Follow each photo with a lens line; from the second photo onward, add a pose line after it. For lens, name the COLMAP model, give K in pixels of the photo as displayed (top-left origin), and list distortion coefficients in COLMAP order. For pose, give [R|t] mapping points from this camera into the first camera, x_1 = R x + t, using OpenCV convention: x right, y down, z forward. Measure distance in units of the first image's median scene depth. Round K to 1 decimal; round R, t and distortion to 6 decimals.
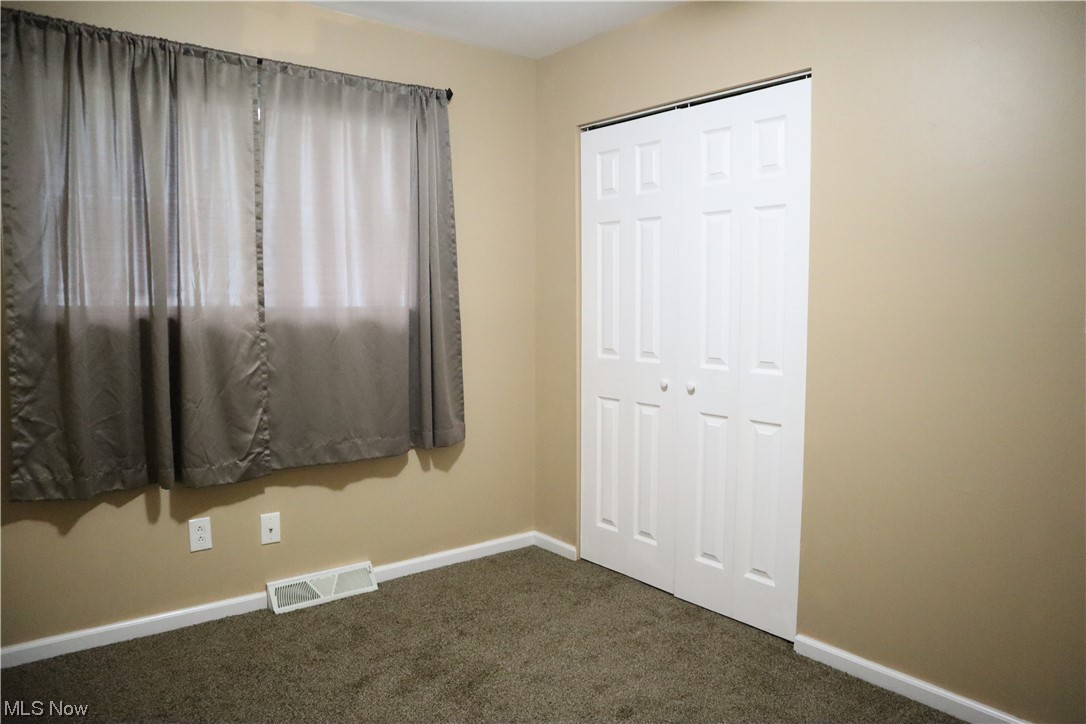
lens RADIAL K [[746.7, 0, 543.0], [0, 746.7, 362.0], [0, 0, 1]] dist [-0.100294, 0.004837]
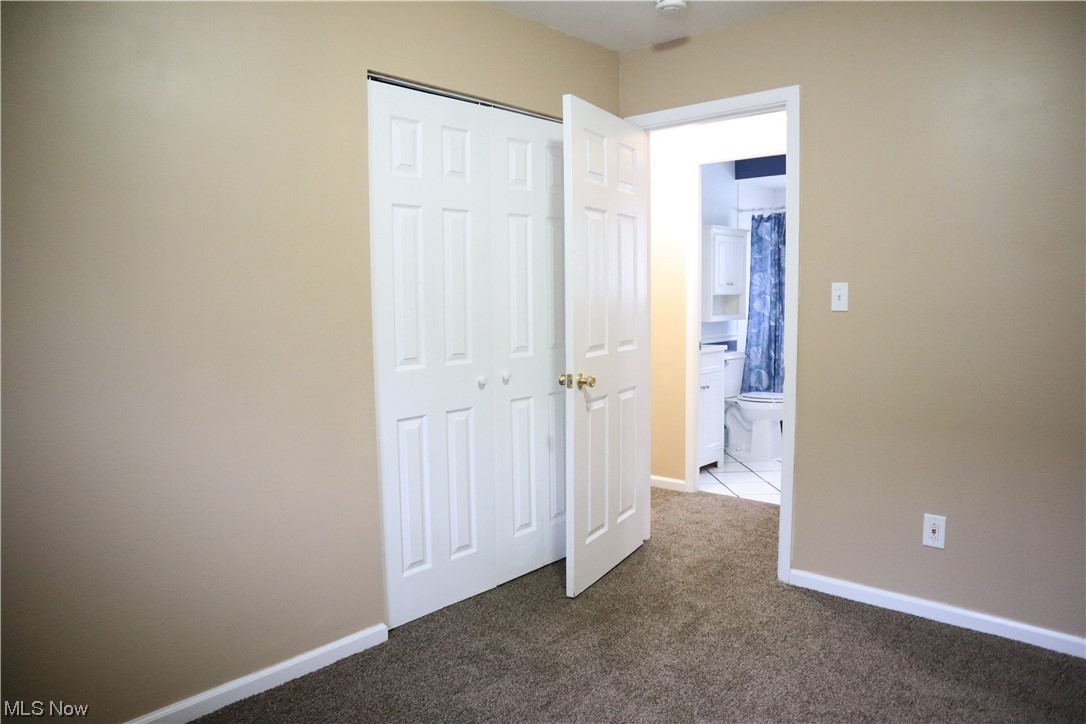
lens RADIAL K [[746.7, 0, 543.0], [0, 746.7, 362.0], [0, 0, 1]] dist [-0.100294, 0.004837]
pose [[-0.169219, -0.085643, 0.981850, -1.072740], [0.112077, 0.988083, 0.105502, -0.119428], [-0.979185, 0.127896, -0.157604, 1.413267]]
